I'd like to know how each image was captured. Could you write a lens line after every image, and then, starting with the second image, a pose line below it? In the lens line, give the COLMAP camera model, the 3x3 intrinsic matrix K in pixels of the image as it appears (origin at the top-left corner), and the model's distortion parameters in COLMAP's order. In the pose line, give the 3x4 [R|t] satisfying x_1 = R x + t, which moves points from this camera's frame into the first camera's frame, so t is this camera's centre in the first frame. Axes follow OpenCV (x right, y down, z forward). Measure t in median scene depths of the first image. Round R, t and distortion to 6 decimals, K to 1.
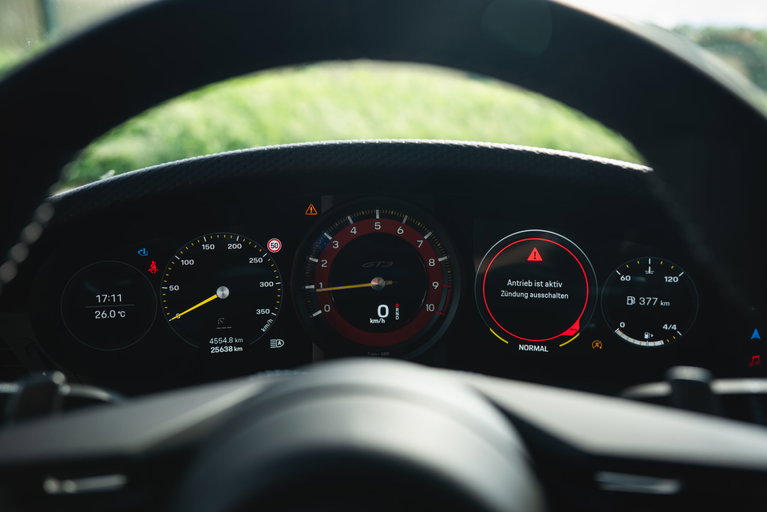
lens RADIAL K [[638.5, 0, 386.7], [0, 638.5, 257.2], [0, 0, 1]] dist [0.001912, 0.011128]
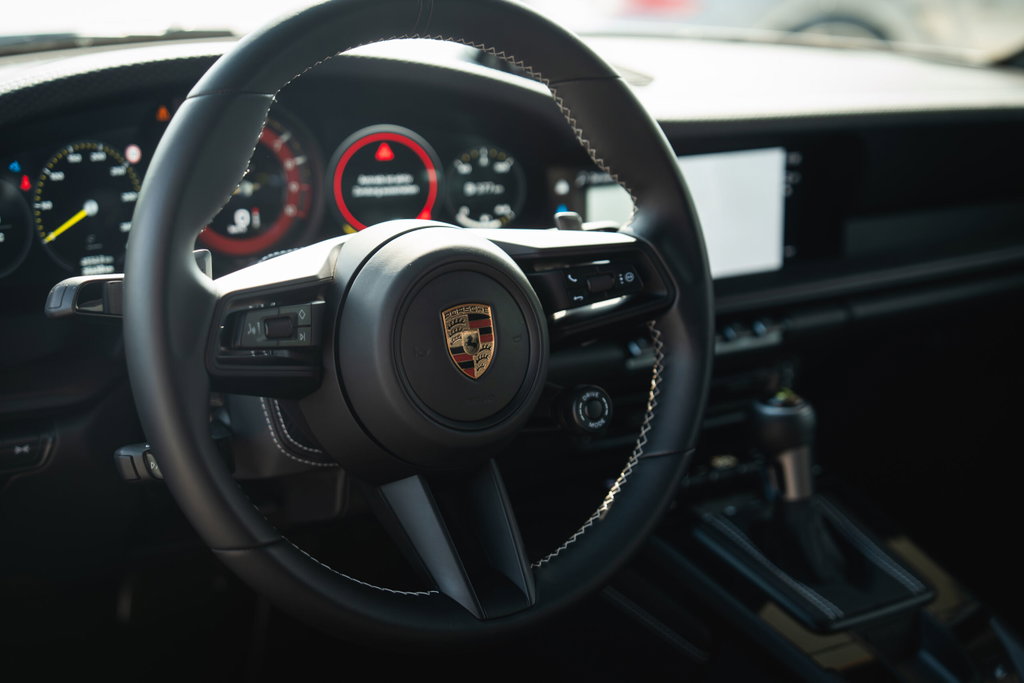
lens RADIAL K [[1534.7, 0, 516.1], [0, 1534.7, 366.5], [0, 0, 1]] dist [0.269986, 0.000000]
pose [[0.821336, -0.132102, 0.554938, -1.052795], [0.056678, 0.986901, 0.151045, -0.026546], [-0.567622, -0.092606, 0.818065, -1.236056]]
